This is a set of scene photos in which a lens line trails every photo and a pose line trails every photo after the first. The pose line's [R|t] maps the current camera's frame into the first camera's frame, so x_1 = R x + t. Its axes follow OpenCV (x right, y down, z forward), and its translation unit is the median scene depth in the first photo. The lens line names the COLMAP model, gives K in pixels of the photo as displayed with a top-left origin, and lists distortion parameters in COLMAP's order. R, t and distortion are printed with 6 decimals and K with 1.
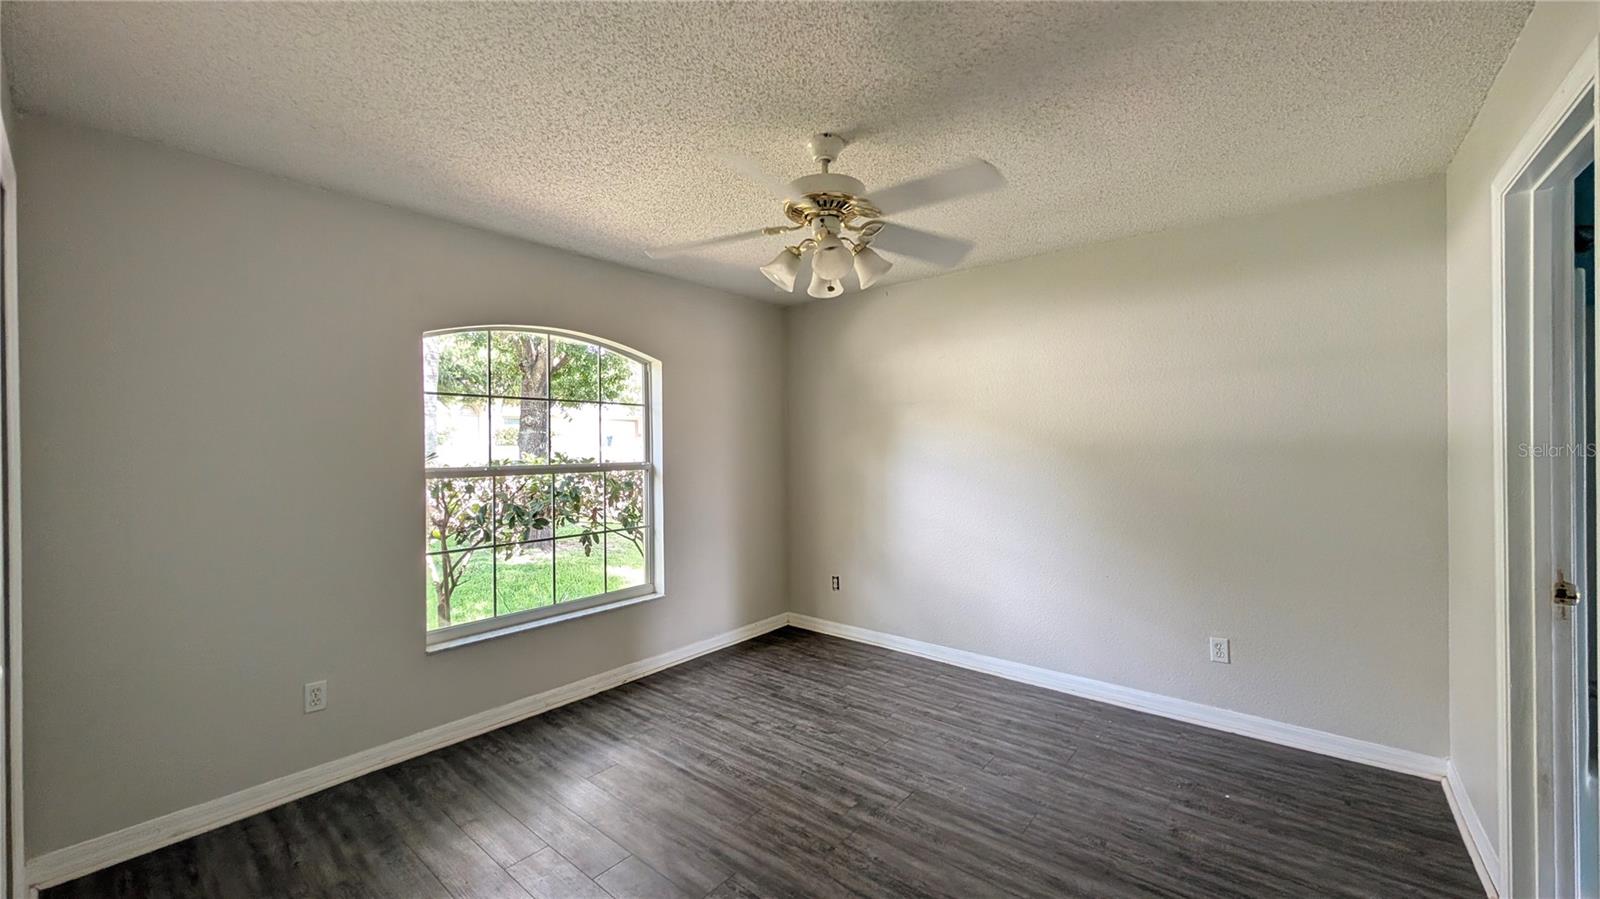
lens RADIAL K [[599.2, 0, 800.0], [0, 599.2, 449.5], [0, 0, 1]] dist [0.011555, -0.000015]
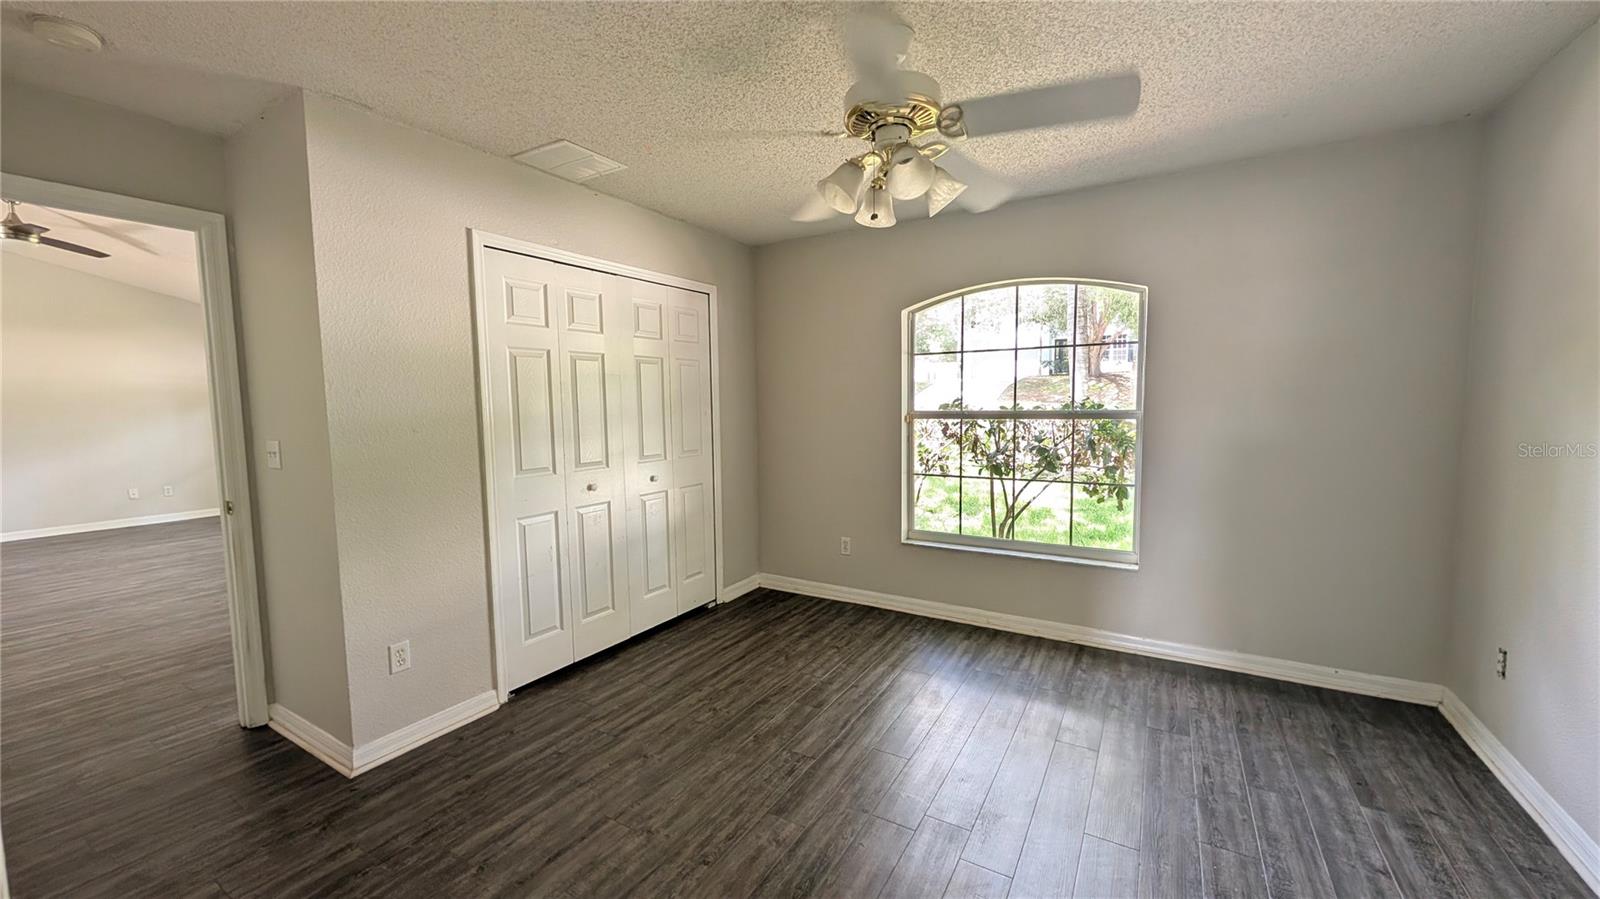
lens RADIAL K [[603.5, 0, 805.5], [0, 603.5, 448.6], [0, 0, 1]] dist [0.002720, -0.000243]
pose [[0.163686, 0.089117, -0.982479, 0.555580], [0.013202, 0.995624, 0.092509, -0.009121], [0.986424, -0.028113, 0.161794, 0.446455]]
